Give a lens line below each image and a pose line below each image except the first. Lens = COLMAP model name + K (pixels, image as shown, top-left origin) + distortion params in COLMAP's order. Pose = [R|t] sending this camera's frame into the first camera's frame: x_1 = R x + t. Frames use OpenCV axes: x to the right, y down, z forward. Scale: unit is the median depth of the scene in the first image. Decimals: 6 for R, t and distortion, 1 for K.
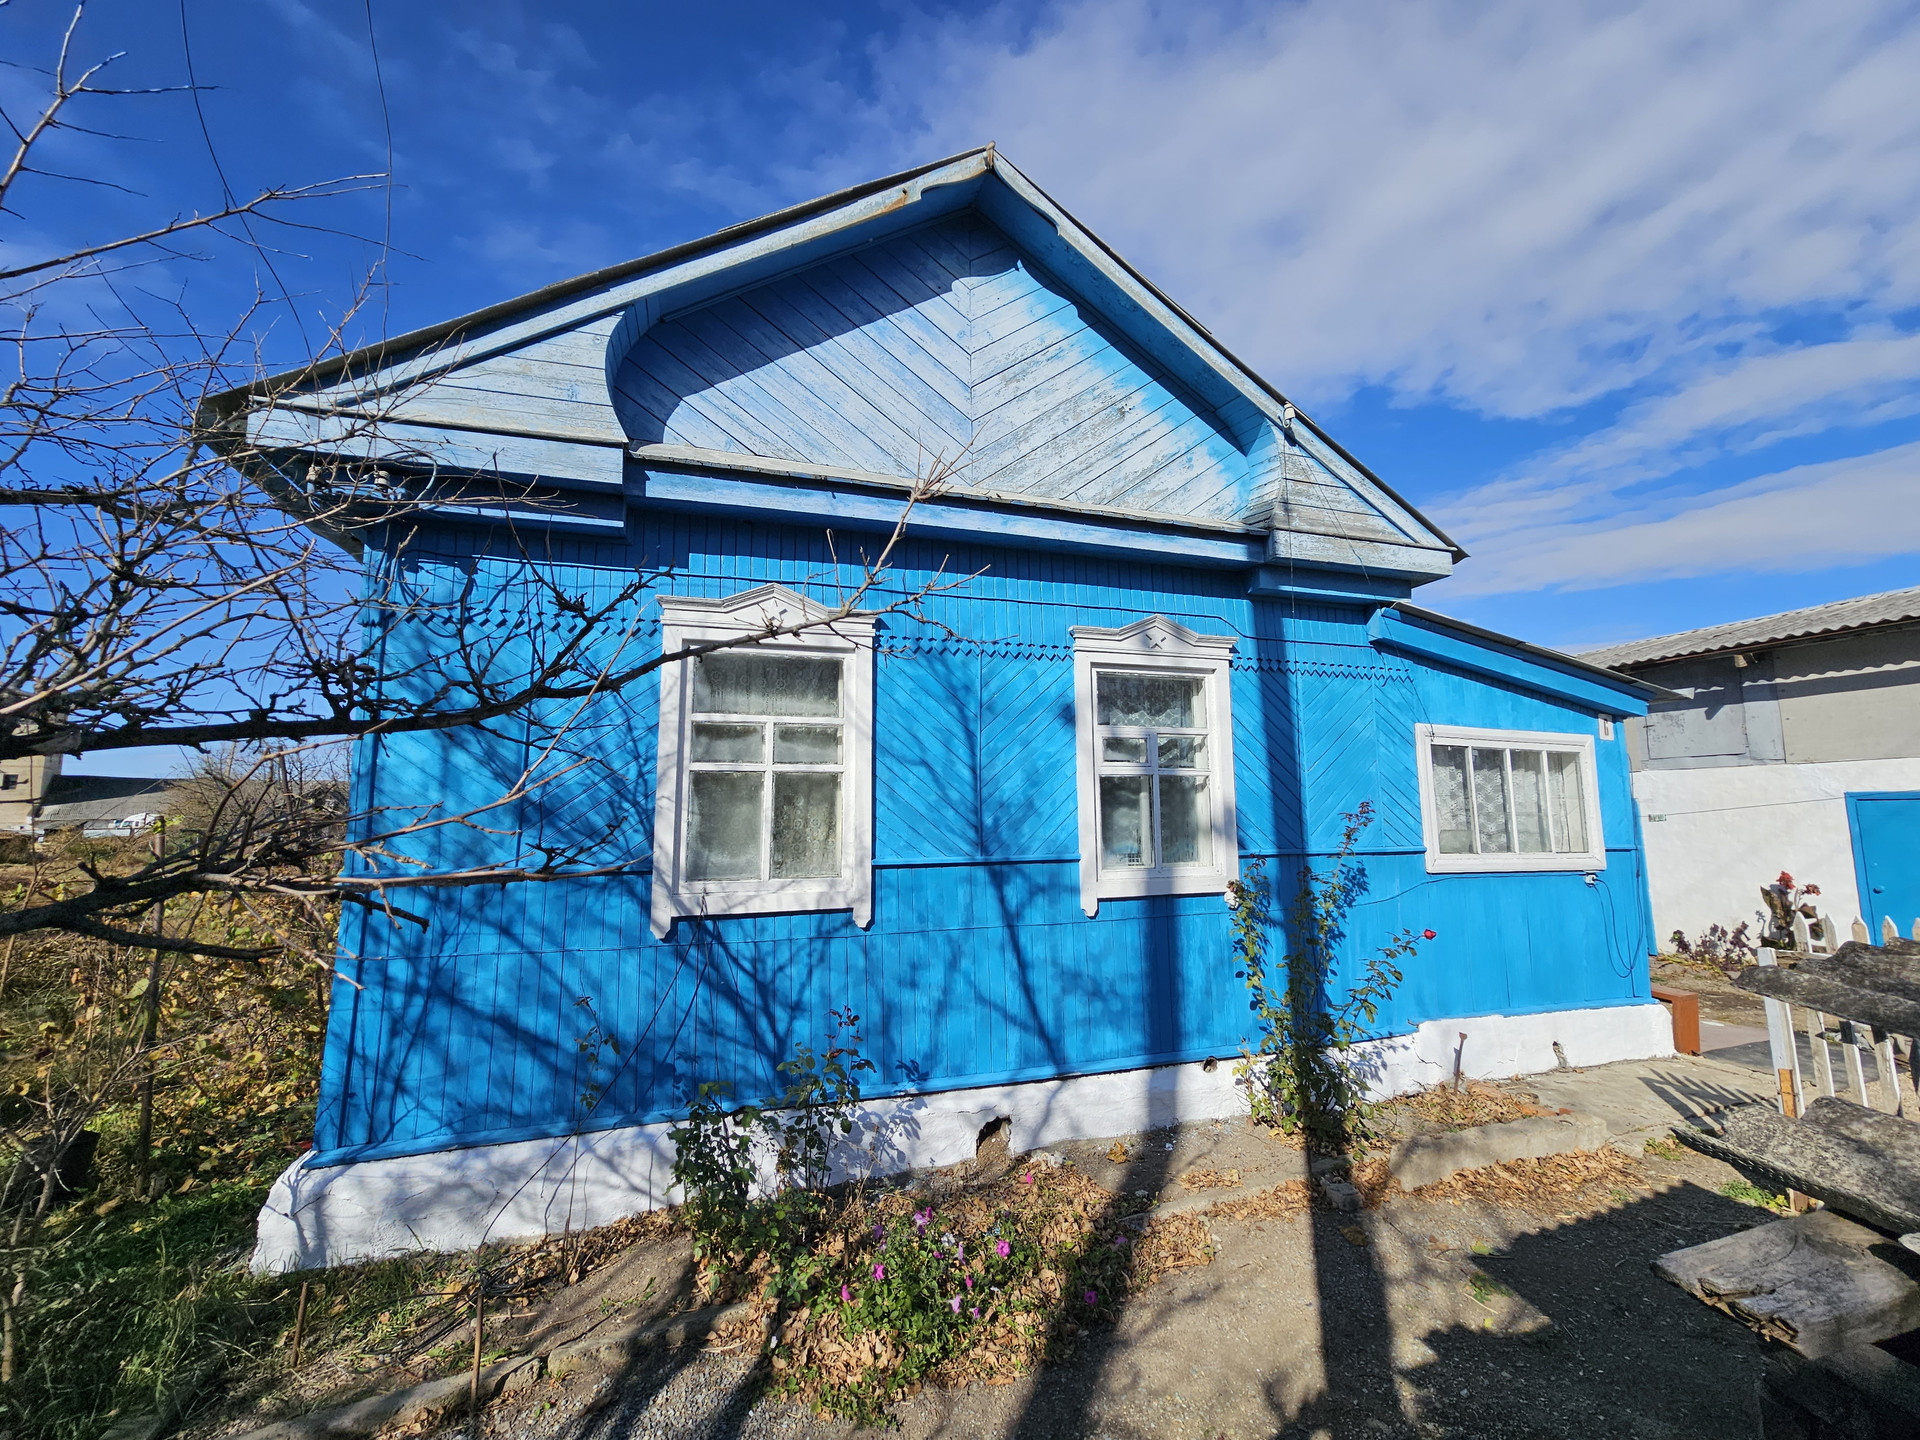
lens RADIAL K [[781.0, 0, 961.2], [0, 781.0, 702.0], [0, 0, 1]] dist [-0.003378, 0.003281]
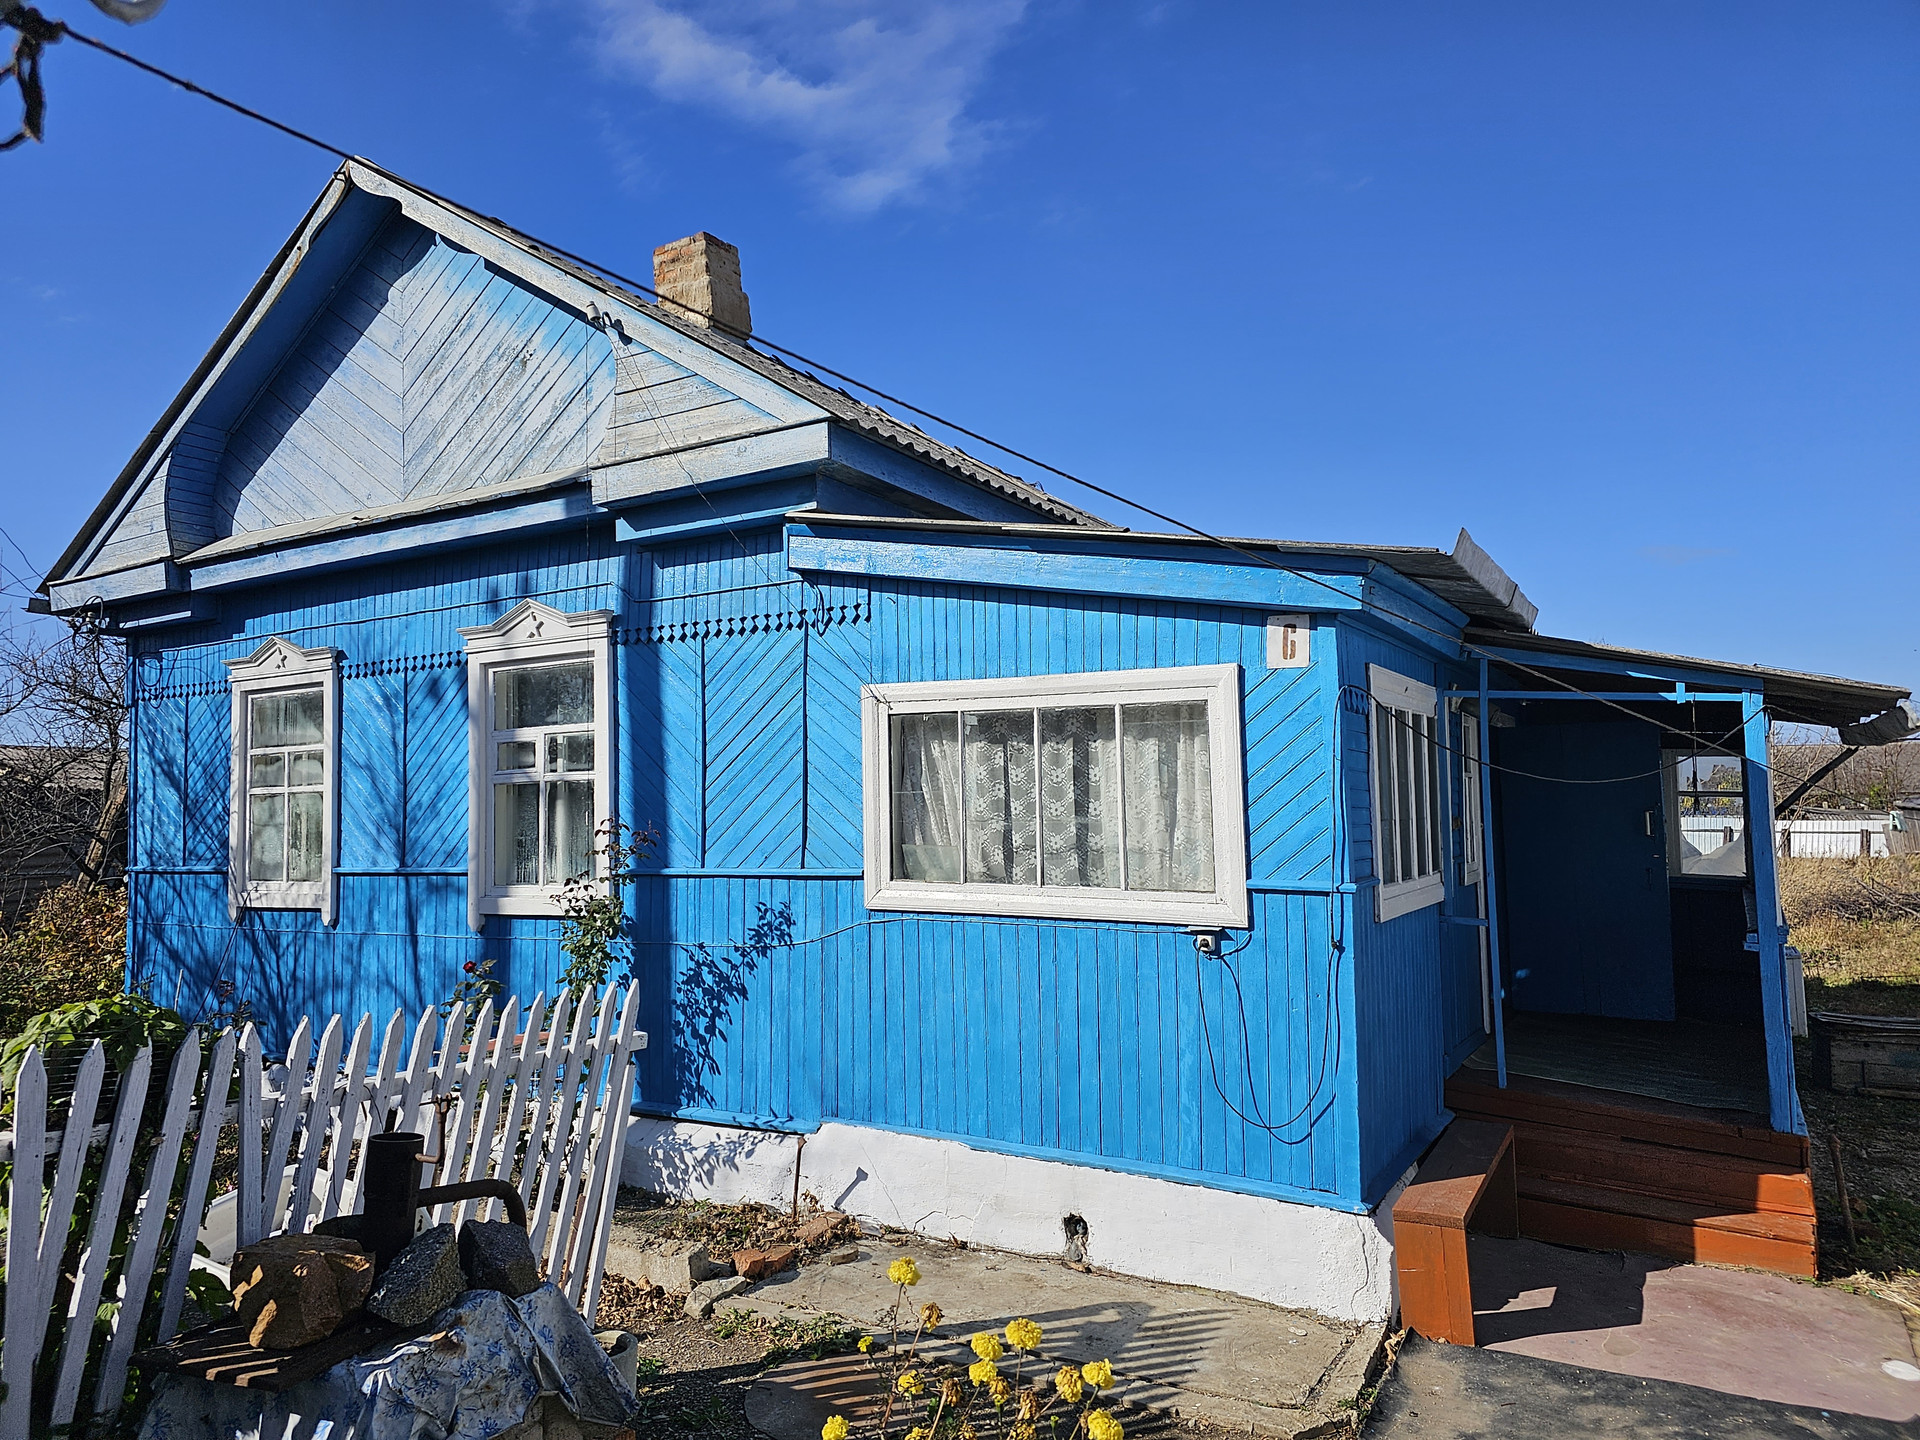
lens RADIAL K [[1284.5, 0, 943.0], [0, 1284.5, 717.0], [0, 0, 1]] dist [0.020690, -0.003441]
pose [[0.658728, -0.064591, -0.749603, 1.645989], [0.121920, 0.992304, 0.021636, 0.045712], [0.742437, -0.105644, 0.661534, 0.381712]]
